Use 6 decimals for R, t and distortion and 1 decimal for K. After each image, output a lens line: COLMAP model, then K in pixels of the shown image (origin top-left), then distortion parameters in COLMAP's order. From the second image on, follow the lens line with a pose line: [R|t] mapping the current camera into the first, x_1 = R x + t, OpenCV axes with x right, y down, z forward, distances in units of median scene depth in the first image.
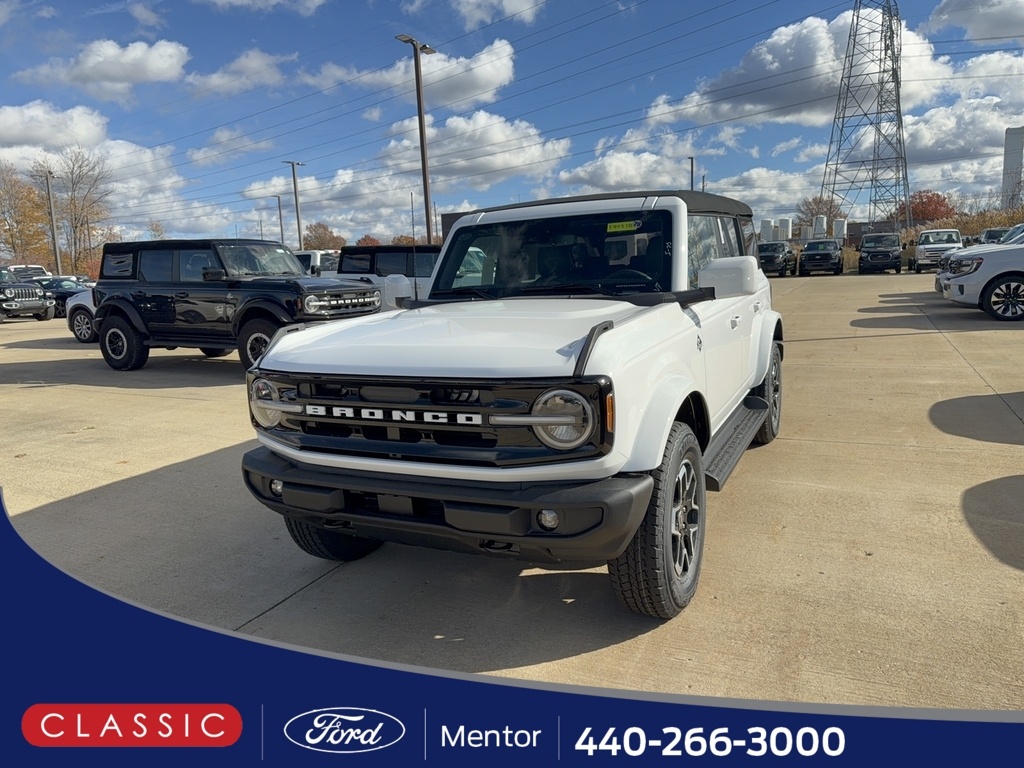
lens RADIAL K [[730.0, 0, 493.4], [0, 730.0, 380.0], [0, 0, 1]] dist [0.069971, -0.000953]
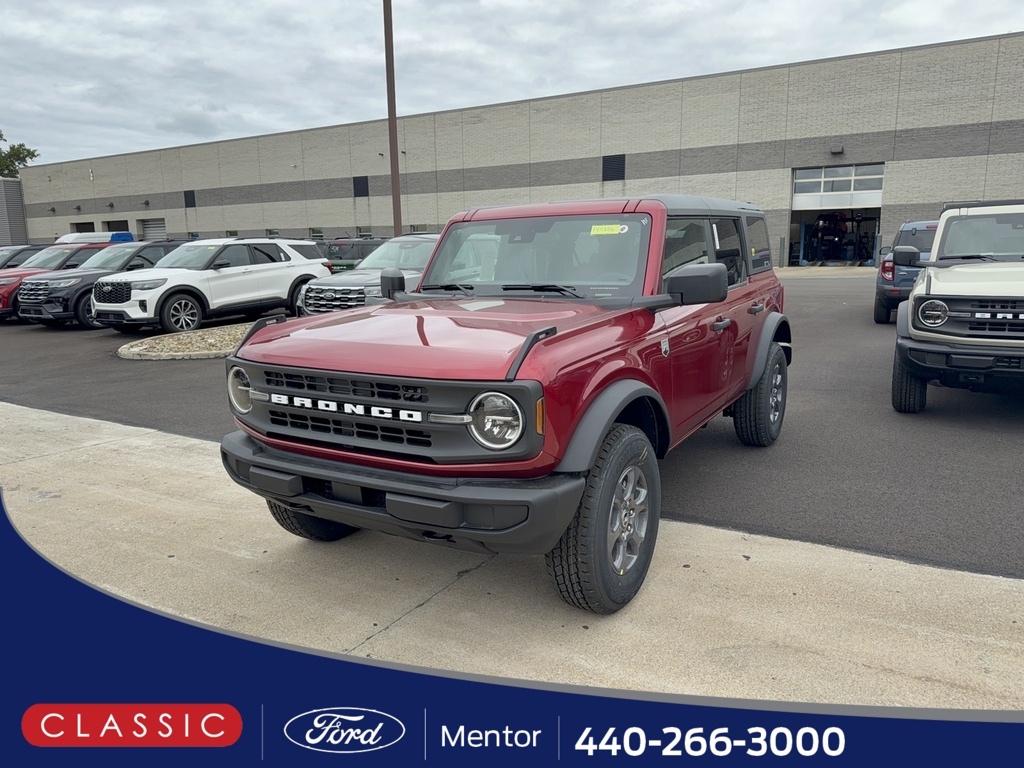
lens RADIAL K [[730.0, 0, 514.9], [0, 730.0, 387.7], [0, 0, 1]] dist [0.069971, -0.000953]
pose [[0.996579, 0.043322, -0.070384, 0.176021], [-0.041021, 0.998586, 0.033814, -0.026144], [0.071749, -0.030811, 0.996947, -0.033790]]
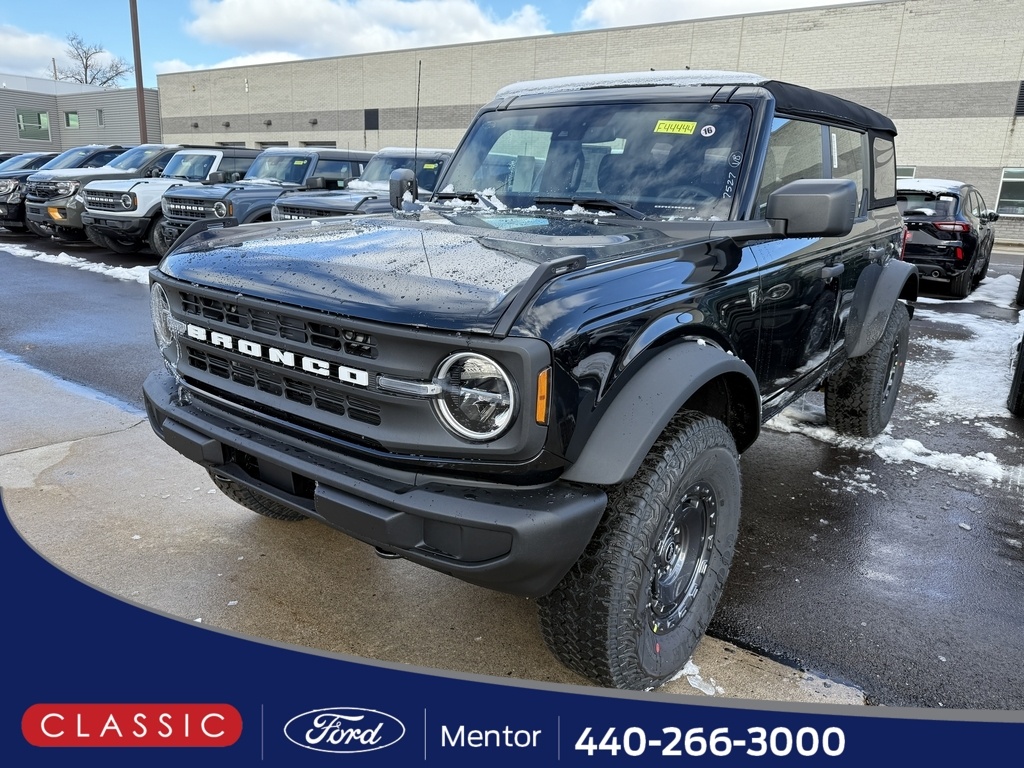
lens RADIAL K [[738.6, 0, 508.6], [0, 738.6, 399.0], [0, 0, 1]] dist [0.013383, 0.009851]
pose [[0.978398, 0.135422, -0.156197, 0.210462], [-0.112200, 0.982454, 0.148979, -0.043263], [0.173632, -0.128235, 0.976426, 0.310529]]
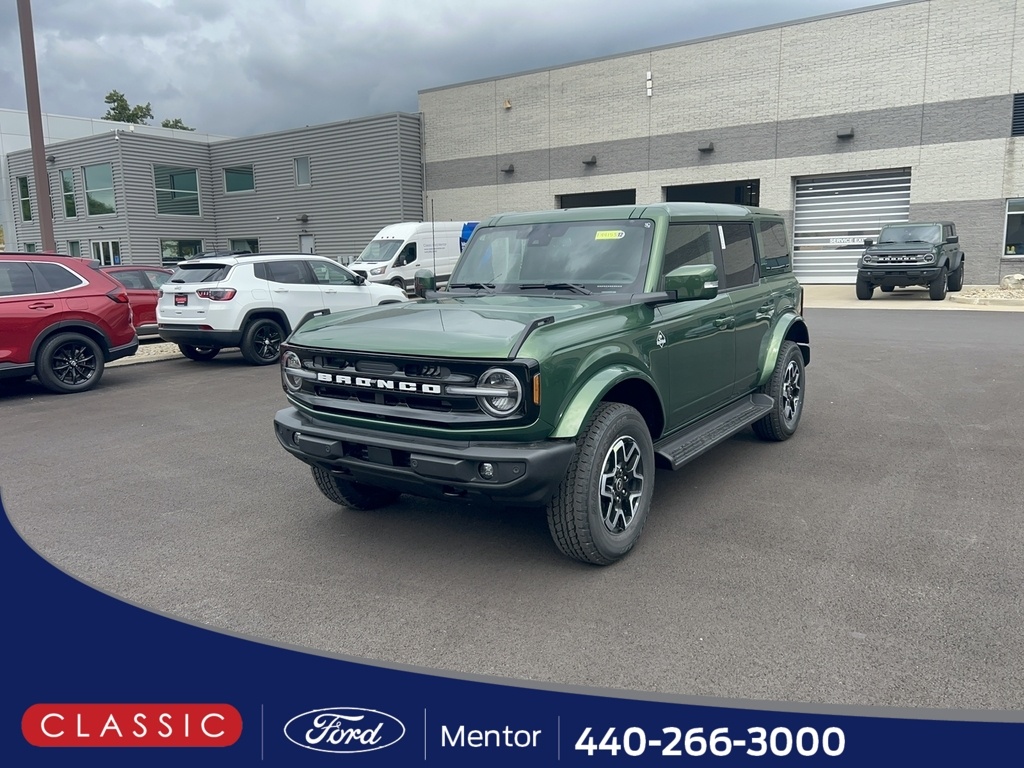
lens RADIAL K [[792.0, 0, 523.6], [0, 792.0, 376.2], [0, 0, 1]] dist [0.036418, 0.032905]
pose [[0.990675, 0.048437, -0.127349, 0.279640], [-0.048446, 0.998821, 0.003032, 0.019095], [0.127346, 0.003165, 0.991853, -0.320117]]
